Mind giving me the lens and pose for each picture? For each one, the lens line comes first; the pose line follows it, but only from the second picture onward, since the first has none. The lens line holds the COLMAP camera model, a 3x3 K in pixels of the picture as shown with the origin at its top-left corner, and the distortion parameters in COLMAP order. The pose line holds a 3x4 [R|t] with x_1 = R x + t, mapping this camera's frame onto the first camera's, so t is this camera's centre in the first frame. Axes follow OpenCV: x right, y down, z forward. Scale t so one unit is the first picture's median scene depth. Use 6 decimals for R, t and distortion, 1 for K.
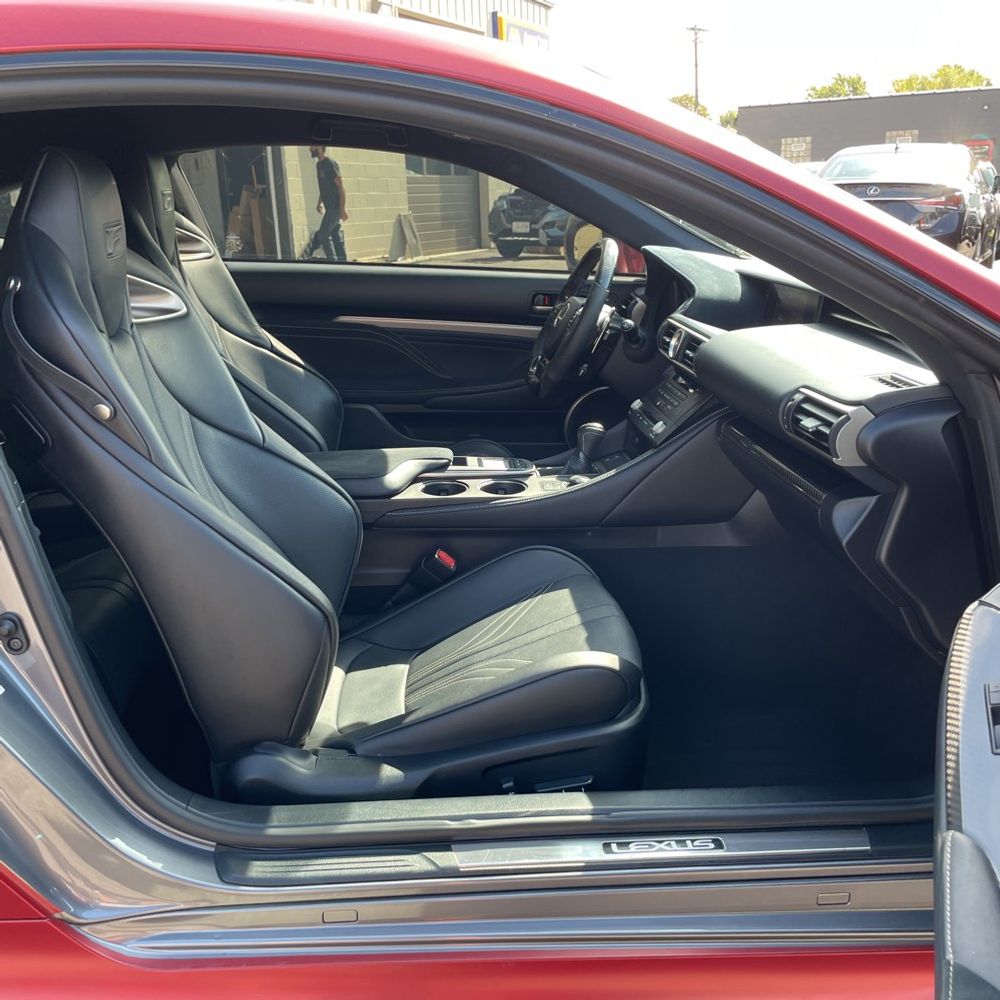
lens RADIAL K [[1016.4, 0, 502.1], [0, 1016.4, 515.0], [0, 0, 1]] dist [0.031424, 0.000000]
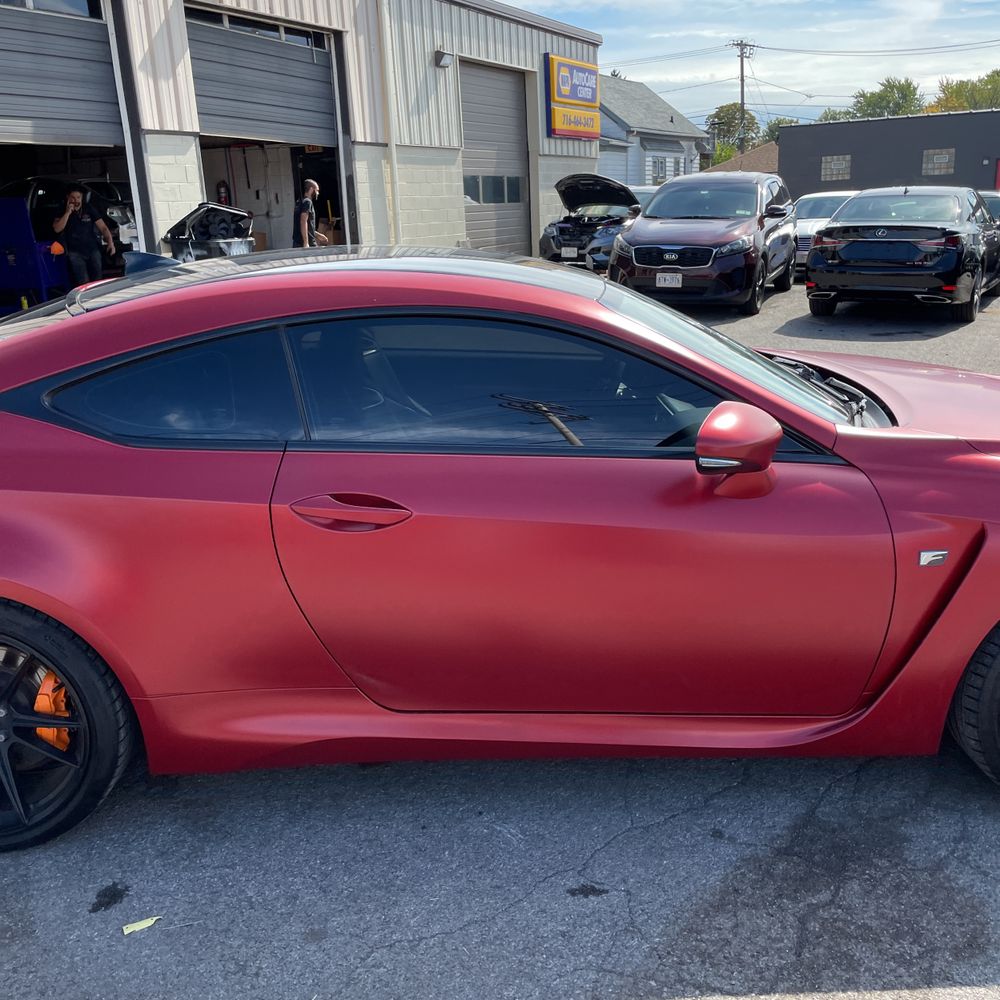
lens RADIAL K [[1016.4, 0, 510.1], [0, 1016.4, 501.8], [0, 0, 1]] dist [0.031424, 0.000000]
pose [[0.999275, 0.008250, -0.037155, -0.001939], [-0.008821, 0.999845, -0.015223, 0.001214], [0.037023, 0.015539, 0.999194, -0.085148]]
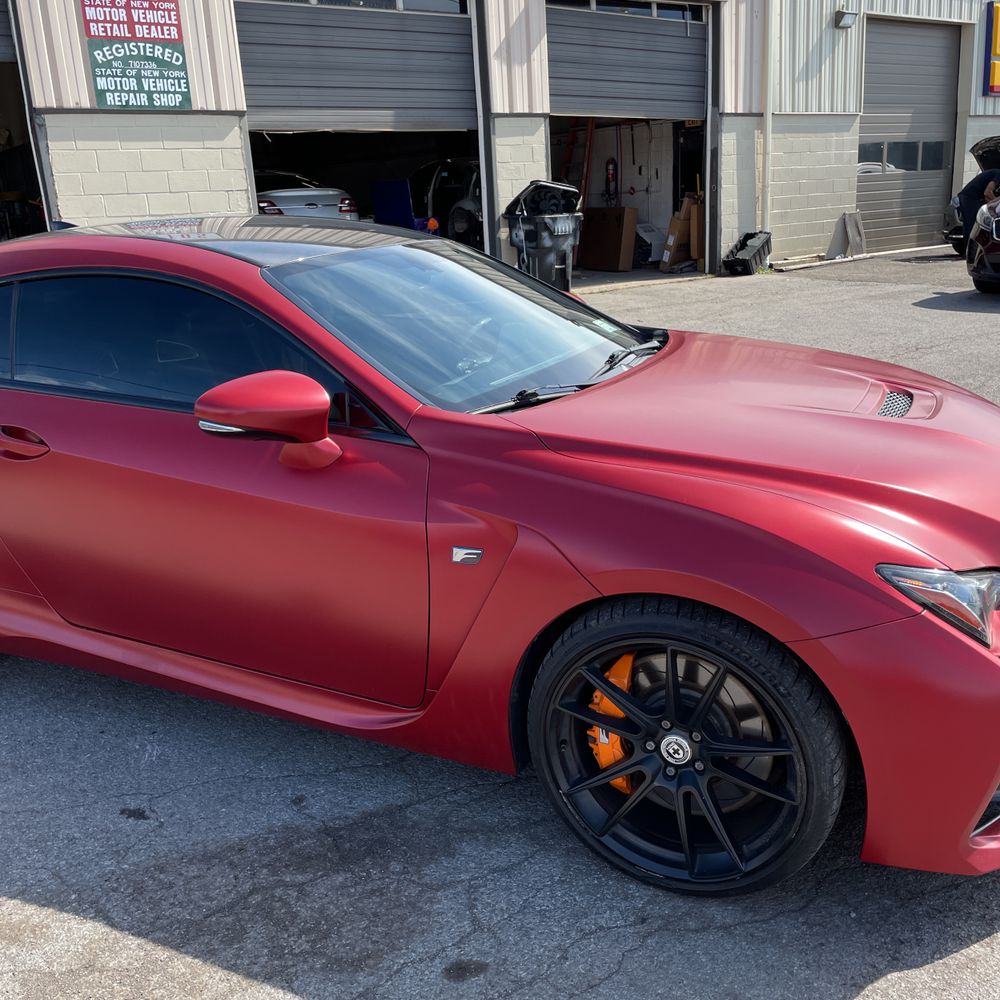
lens RADIAL K [[1016.4, 0, 506.6], [0, 1016.4, 489.3], [0, 0, 1]] dist [0.031424, 0.000000]
pose [[0.870556, 0.124002, -0.476189, 0.126400], [-0.126033, 0.991636, 0.027817, -0.006987], [0.475655, 0.035800, 0.878903, -0.050604]]
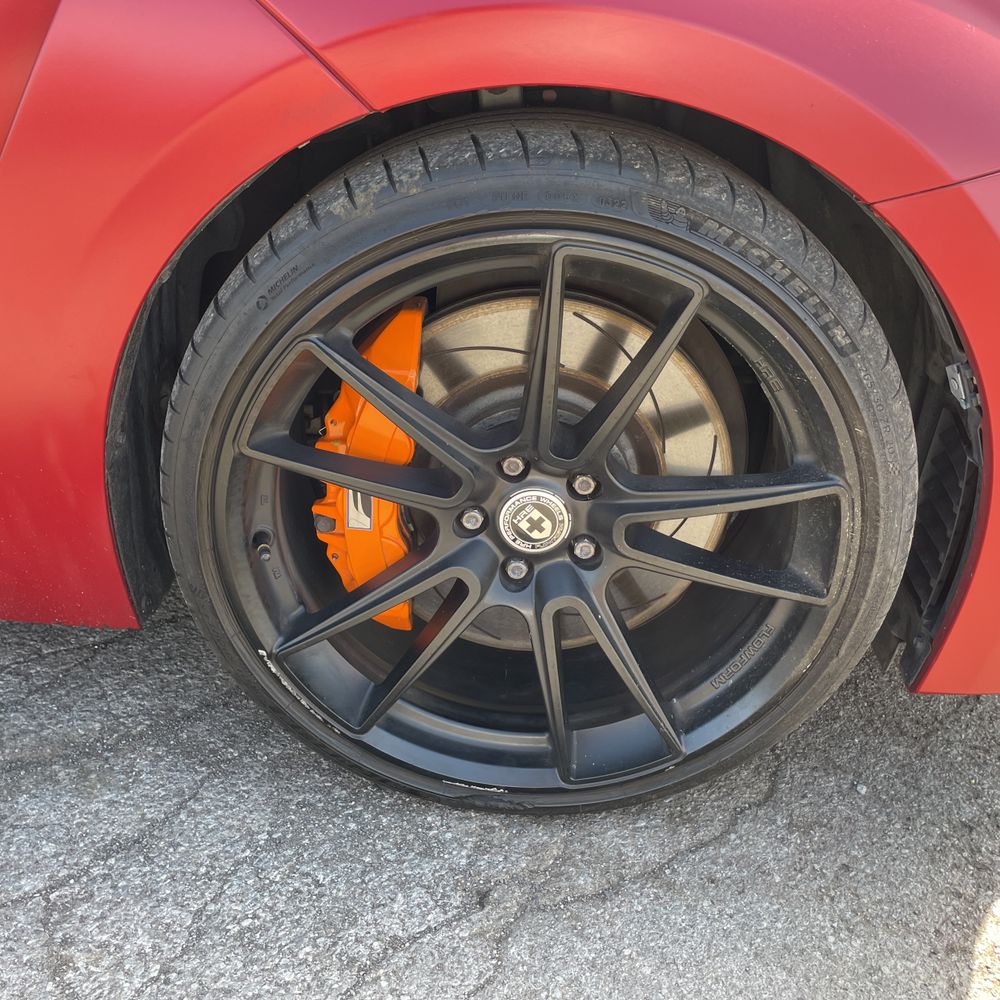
lens RADIAL K [[1016.4, 0, 501.9], [0, 1016.4, 500.3], [0, 0, 1]] dist [0.031424, 0.000000]
pose [[0.991411, 0.115353, -0.061626, 0.087126], [-0.102604, 0.978224, 0.180418, 0.016915], [0.081096, -0.172546, 0.981658, 0.023540]]
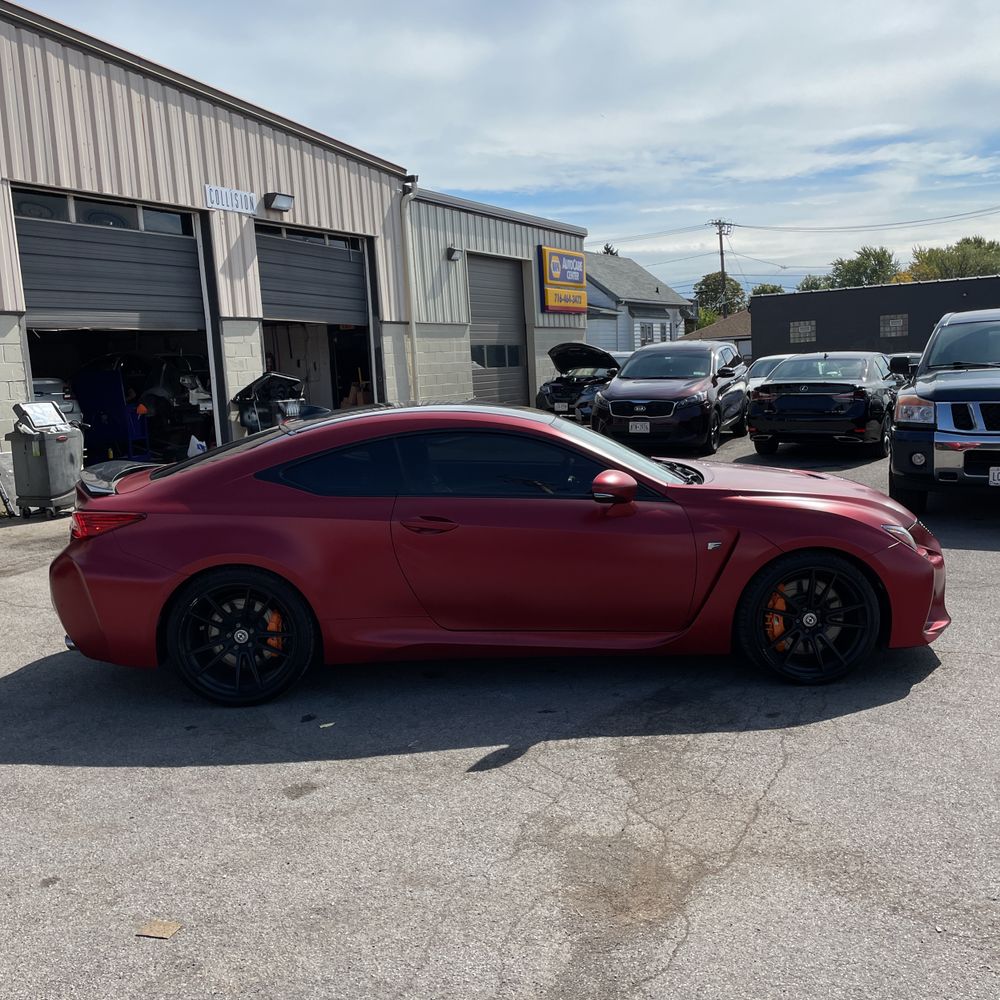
lens RADIAL K [[1016.4, 0, 507.3], [0, 1016.4, 500.8], [0, 0, 1]] dist [0.031424, 0.000000]
pose [[0.998960, -0.009479, -0.044610, 0.006611], [0.001978, 0.986244, -0.165286, 0.044131], [0.045563, 0.165025, 0.985236, -0.239035]]
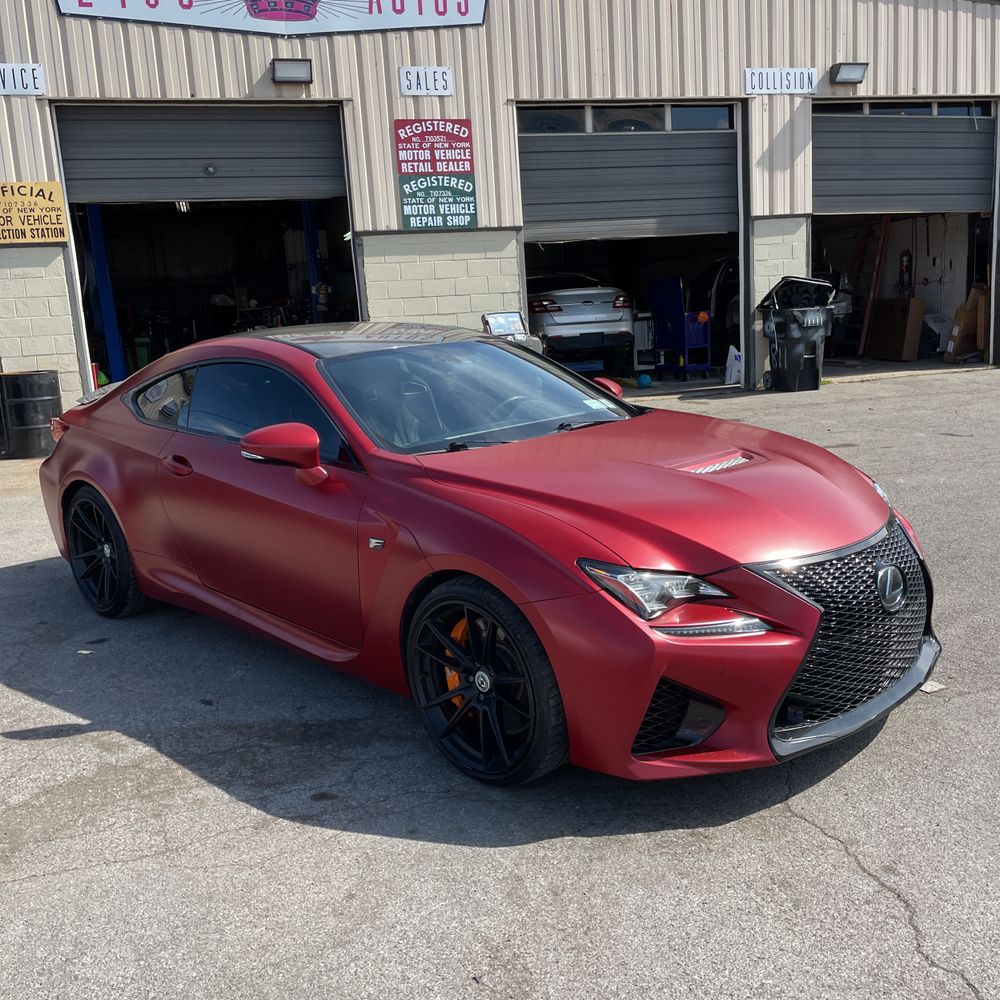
lens RADIAL K [[1016.4, 0, 505.6], [0, 1016.4, 495.7], [0, 0, 1]] dist [0.031424, 0.000000]
pose [[0.650332, 0.129508, -0.748529, 0.234781], [-0.188922, 0.981975, 0.005760, -0.009775], [0.735783, 0.137668, 0.663076, -0.054279]]
